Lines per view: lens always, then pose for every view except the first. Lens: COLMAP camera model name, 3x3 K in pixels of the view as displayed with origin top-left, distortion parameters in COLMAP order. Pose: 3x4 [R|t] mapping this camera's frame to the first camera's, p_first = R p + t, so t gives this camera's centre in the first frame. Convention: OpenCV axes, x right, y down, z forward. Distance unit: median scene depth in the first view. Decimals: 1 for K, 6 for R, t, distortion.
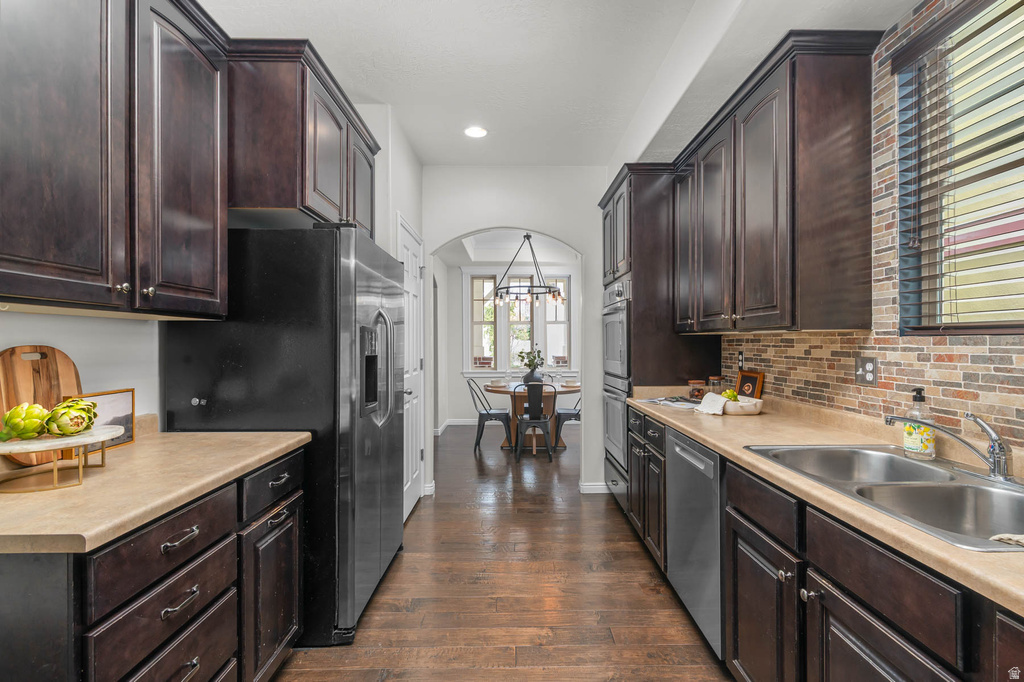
lens RADIAL K [[471.3, 0, 512.0], [0, 471.3, 341.0], [0, 0, 1]] dist [-0.000764, -0.000150]
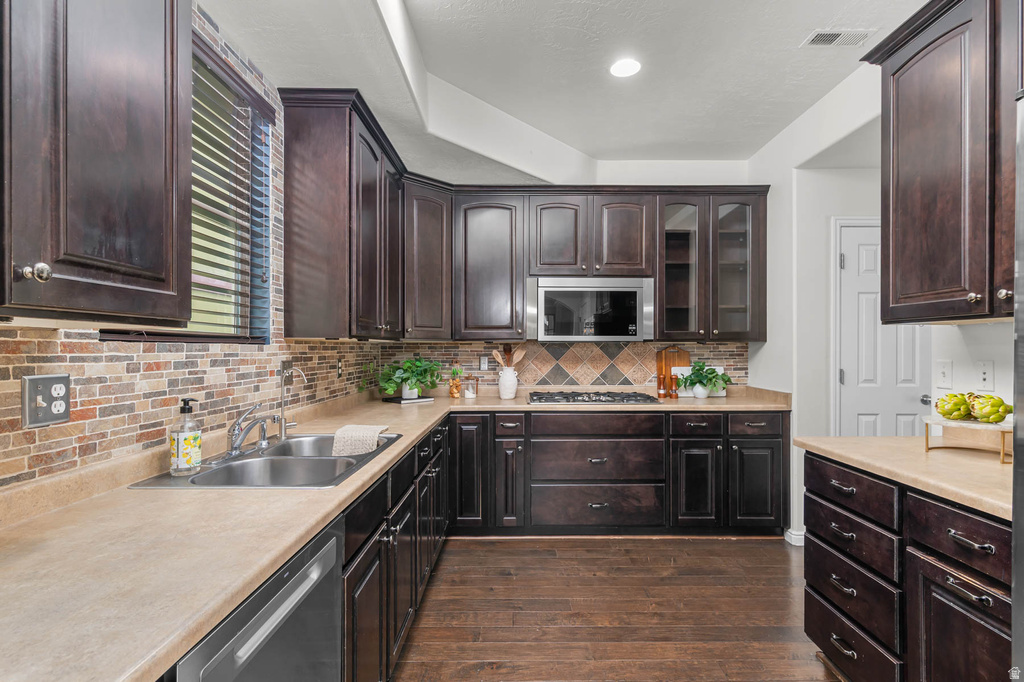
lens RADIAL K [[497.0, 0, 517.6], [0, 497.0, 349.7], [0, 0, 1]] dist [0.000115, -0.000018]
pose [[-0.999996, 0.001835, 0.001912, 0.173030], [0.001835, 0.999998, 0.000115, 0.004025], [-0.001912, 0.000118, -0.999998, 1.631555]]
